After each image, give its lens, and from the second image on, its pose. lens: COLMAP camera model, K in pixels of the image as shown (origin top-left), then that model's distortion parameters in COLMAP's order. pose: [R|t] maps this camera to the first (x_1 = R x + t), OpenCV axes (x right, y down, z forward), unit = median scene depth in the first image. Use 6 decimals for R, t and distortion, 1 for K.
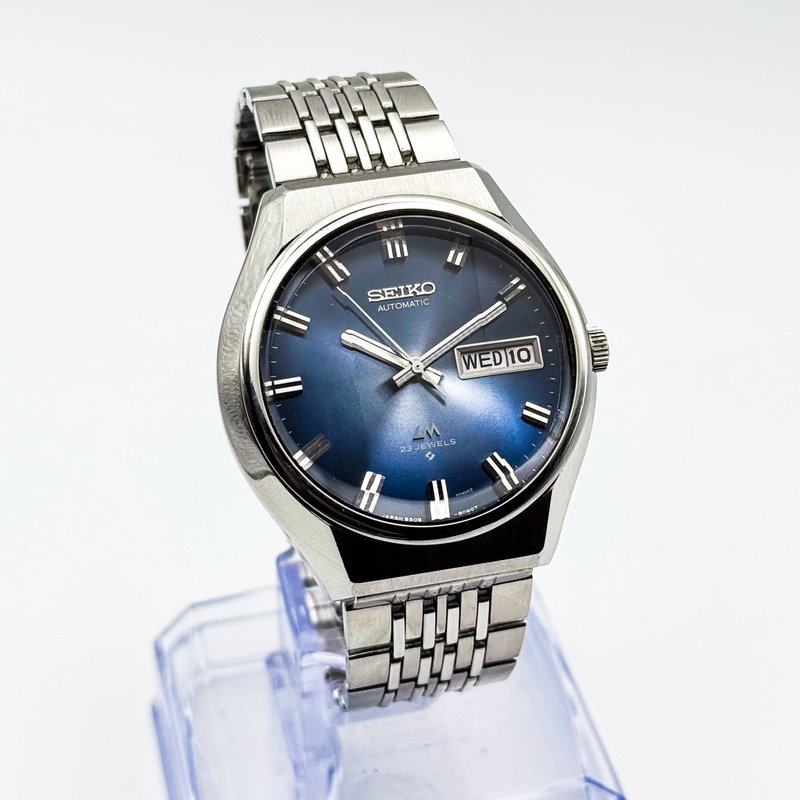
lens RADIAL K [[2158.4, 0, 400.0], [0, 2158.4, 400.0], [0, 0, 1]] dist [0.039101, -0.313523]
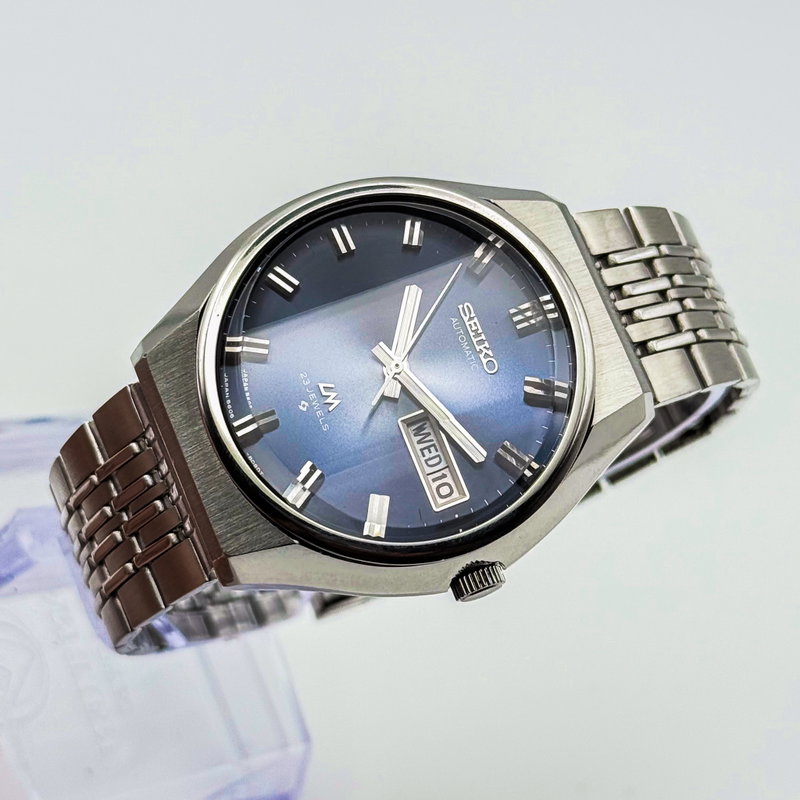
lens RADIAL K [[2158.4, 0, 400.0], [0, 2158.4, 400.0], [0, 0, 1]] dist [0.039101, -0.313523]
pose [[0.221851, 0.891532, -0.394909, 0.363602], [-0.965371, 0.257834, 0.039752, -0.047170], [0.137262, 0.372415, 0.917860, 0.186026]]
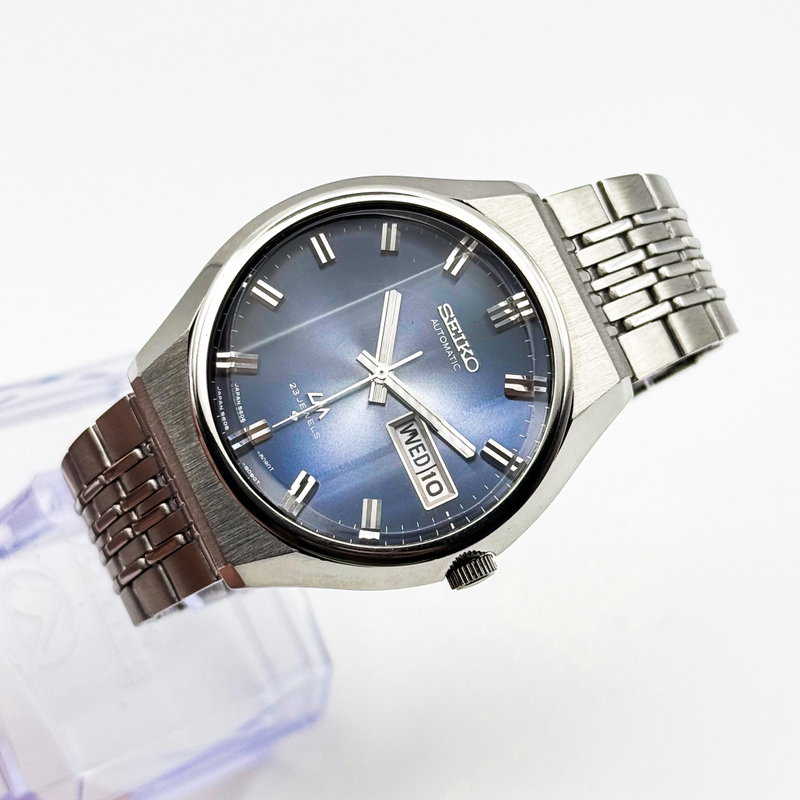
lens RADIAL K [[2158.4, 0, 400.0], [0, 2158.4, 400.0], [0, 0, 1]] dist [0.039101, -0.313523]
pose [[0.270414, 0.921062, -0.280215, 0.273802], [-0.946859, 0.307092, 0.095665, -0.105307], [0.174165, 0.239455, 0.955158, 0.118960]]
